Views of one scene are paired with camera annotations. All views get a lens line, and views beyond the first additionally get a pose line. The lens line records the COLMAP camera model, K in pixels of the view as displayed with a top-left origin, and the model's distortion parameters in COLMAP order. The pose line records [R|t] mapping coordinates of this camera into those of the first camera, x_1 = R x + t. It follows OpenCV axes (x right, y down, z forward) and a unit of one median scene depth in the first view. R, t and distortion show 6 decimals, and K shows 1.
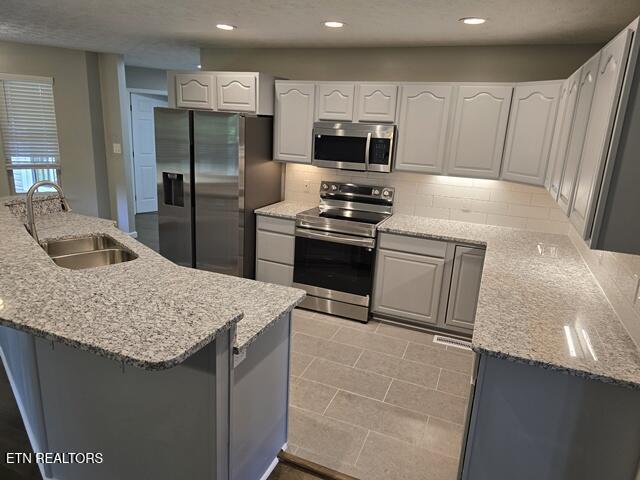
lens RADIAL K [[438.2, 0, 325.0], [0, 438.2, 241.3], [0, 0, 1]] dist [0.074858, -0.079636]
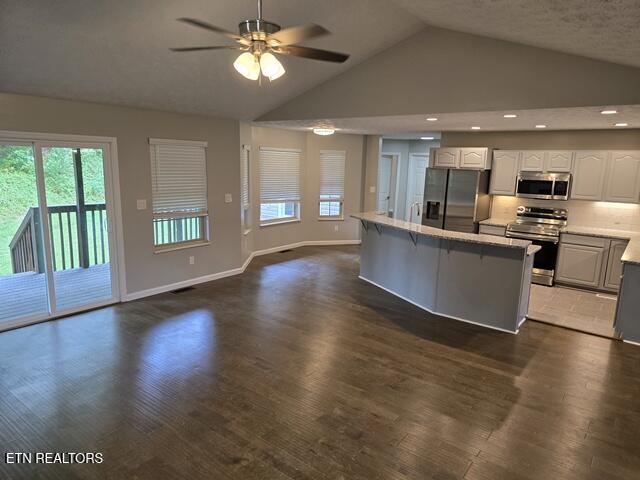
lens RADIAL K [[438.2, 0, 325.0], [0, 438.2, 241.3], [0, 0, 1]] dist [0.074858, -0.079636]
pose [[0.964385, 0.022726, -0.263524, -0.305656], [-0.046507, 0.995349, -0.084361, 0.196966], [0.260382, 0.093612, 0.960957, -0.919071]]
